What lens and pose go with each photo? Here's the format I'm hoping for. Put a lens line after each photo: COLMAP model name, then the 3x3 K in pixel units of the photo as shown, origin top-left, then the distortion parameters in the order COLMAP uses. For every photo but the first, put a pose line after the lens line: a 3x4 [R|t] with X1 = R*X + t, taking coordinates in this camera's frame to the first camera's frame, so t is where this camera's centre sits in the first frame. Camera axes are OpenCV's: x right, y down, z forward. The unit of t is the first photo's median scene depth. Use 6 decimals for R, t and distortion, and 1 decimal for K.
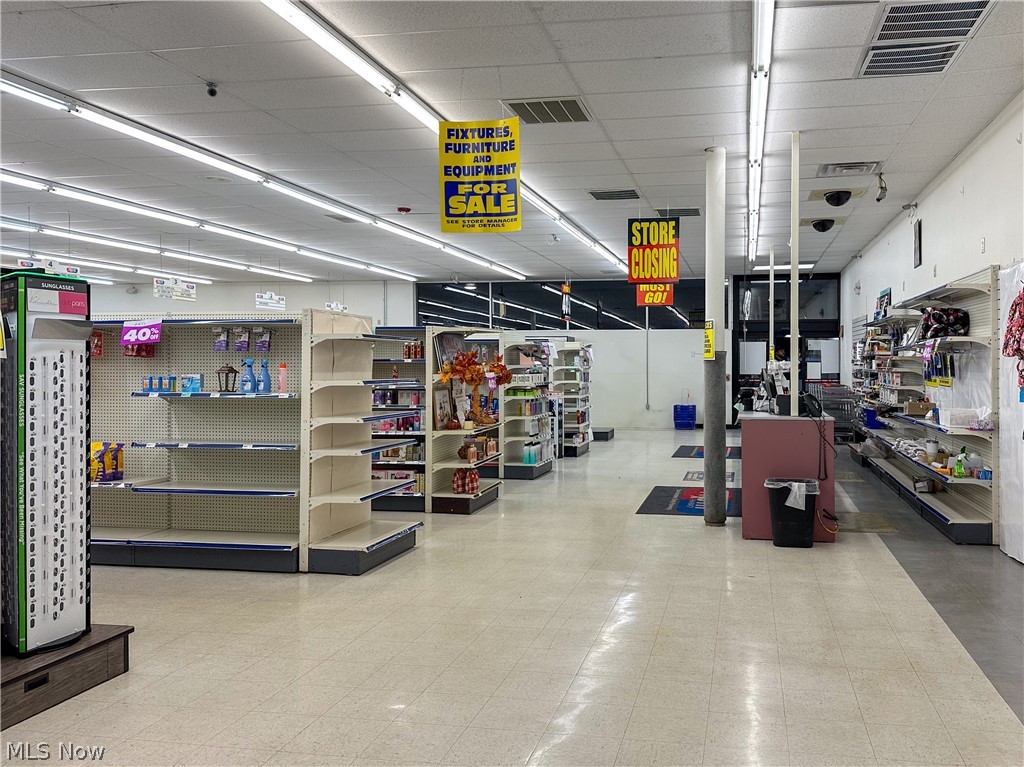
lens RADIAL K [[717.3, 0, 518.9], [0, 717.3, 377.5], [0, 0, 1]] dist [0.007330, -0.001287]
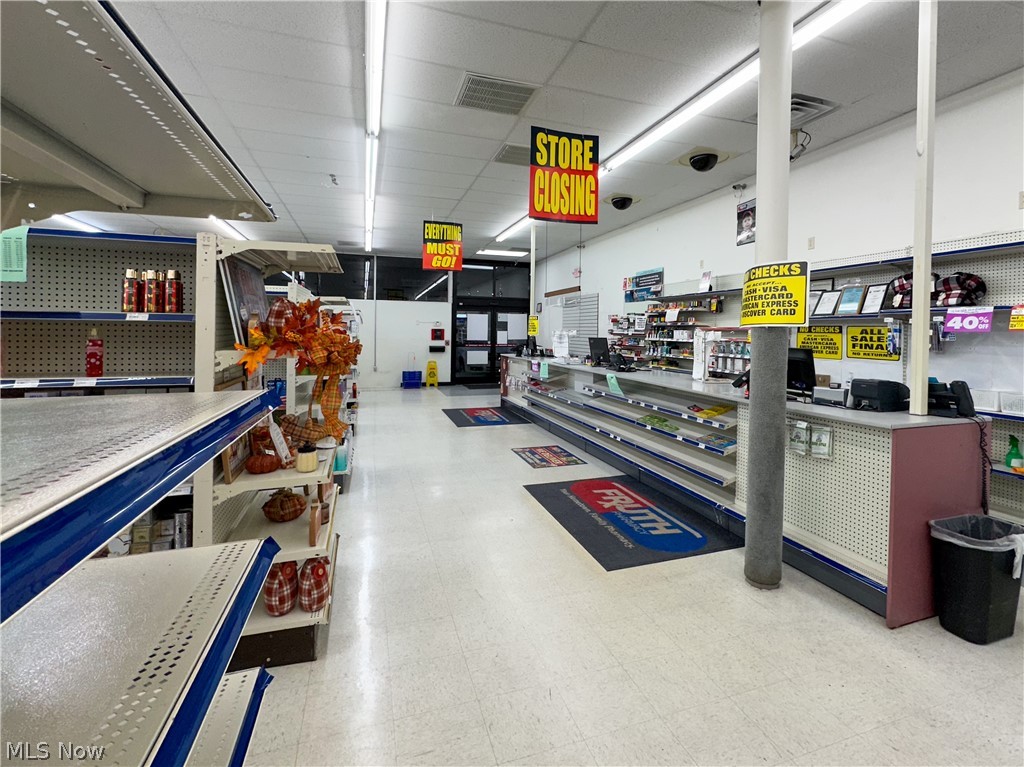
lens RADIAL K [[469.7, 0, 521.7], [0, 469.7, 335.7], [0, 0, 1]] dist [-0.018247, -0.000173]
pose [[0.820486, 0.002808, 0.571660, -0.120787], [0.002939, 0.999954, -0.009130, -0.009644], [-0.571659, 0.009171, 0.820440, 0.634270]]
